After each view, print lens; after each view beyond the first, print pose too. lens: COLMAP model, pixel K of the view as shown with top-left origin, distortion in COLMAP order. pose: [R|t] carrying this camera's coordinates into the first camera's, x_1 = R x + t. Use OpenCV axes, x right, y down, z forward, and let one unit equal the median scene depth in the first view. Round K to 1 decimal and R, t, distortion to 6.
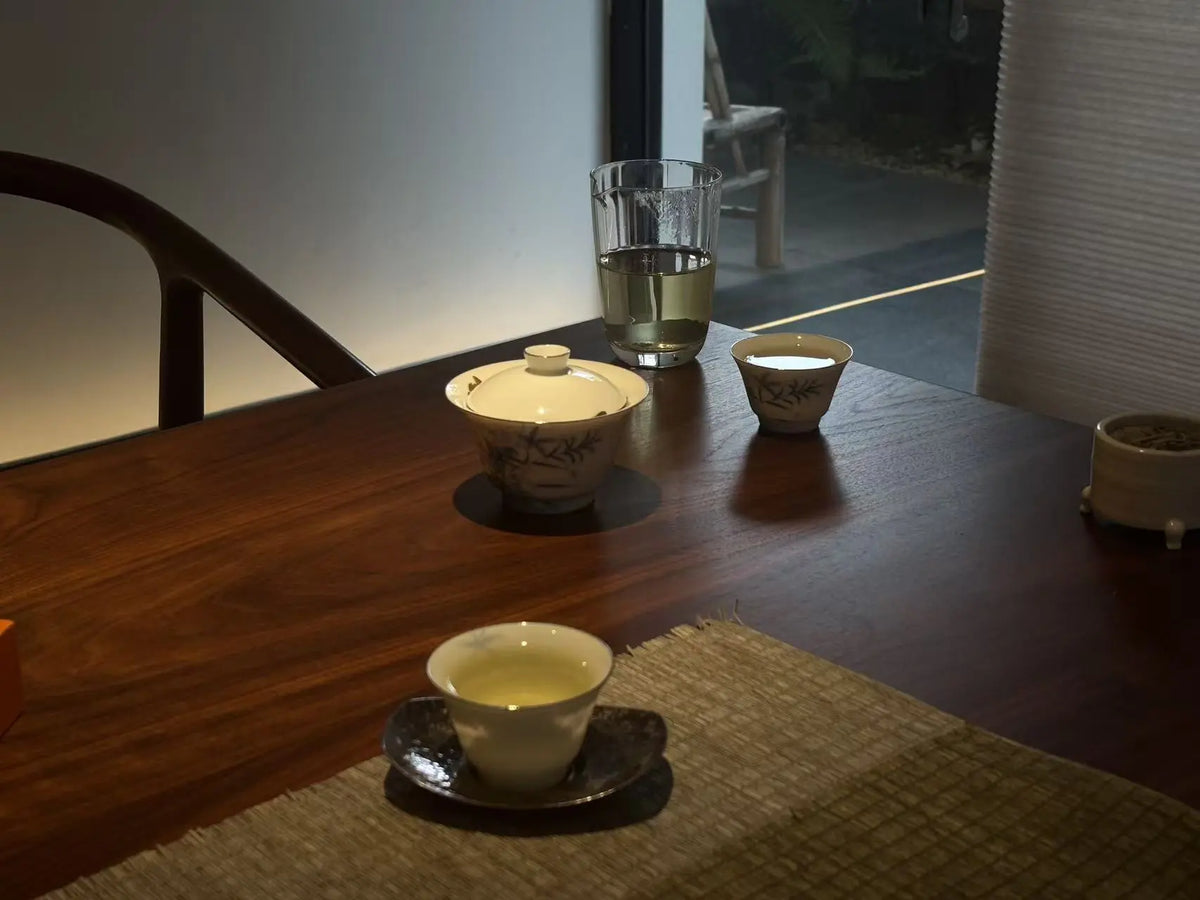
lens RADIAL K [[1966.0, 0, 600.0], [0, 1966.0, 450.0], [0, 0, 1]] dist [0.326808, -1.473482]
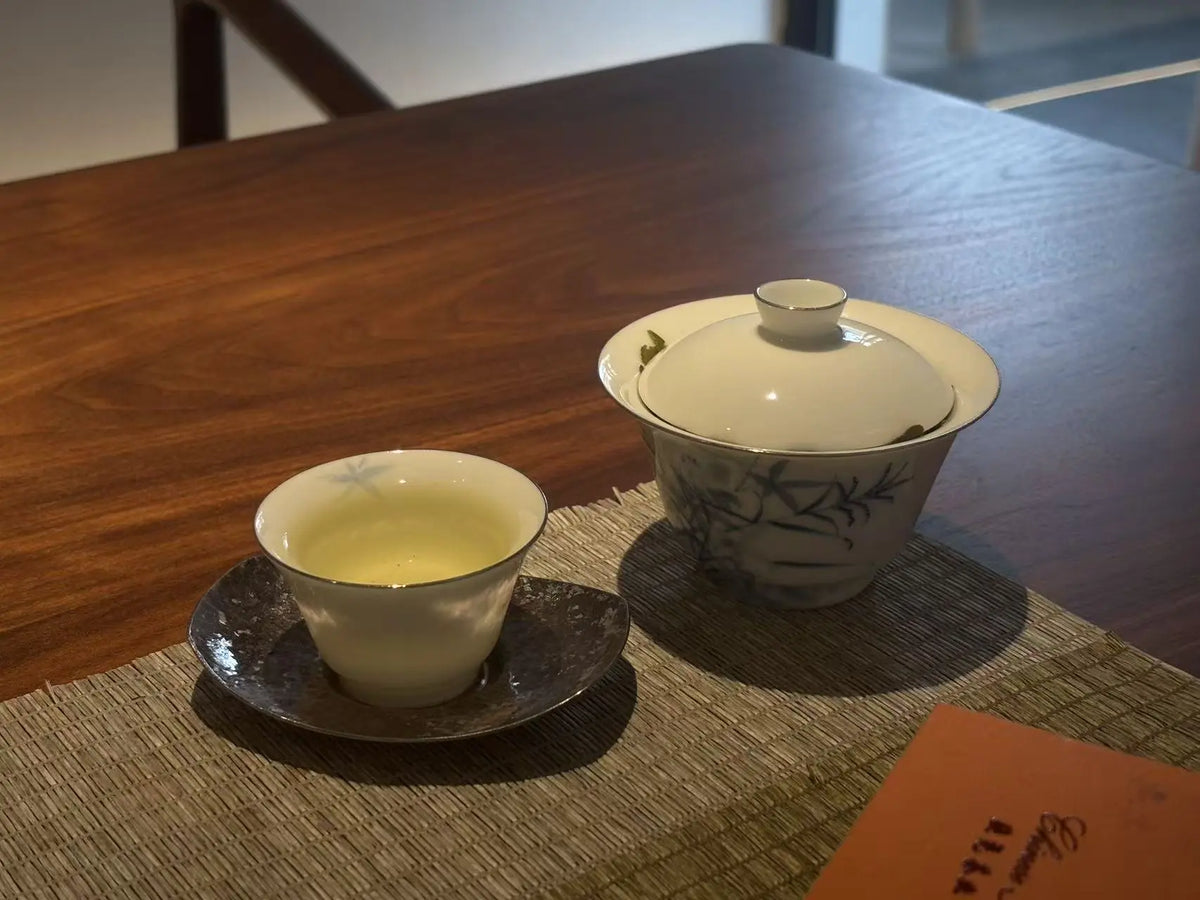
lens RADIAL K [[1966.0, 0, 600.0], [0, 1966.0, 450.0], [0, 0, 1]] dist [0.326808, -1.473482]
pose [[0.994415, 0.051675, -0.092023, 0.080216], [-0.042451, 0.994130, 0.099517, 0.020764], [0.096625, -0.095055, 0.990771, 0.365254]]
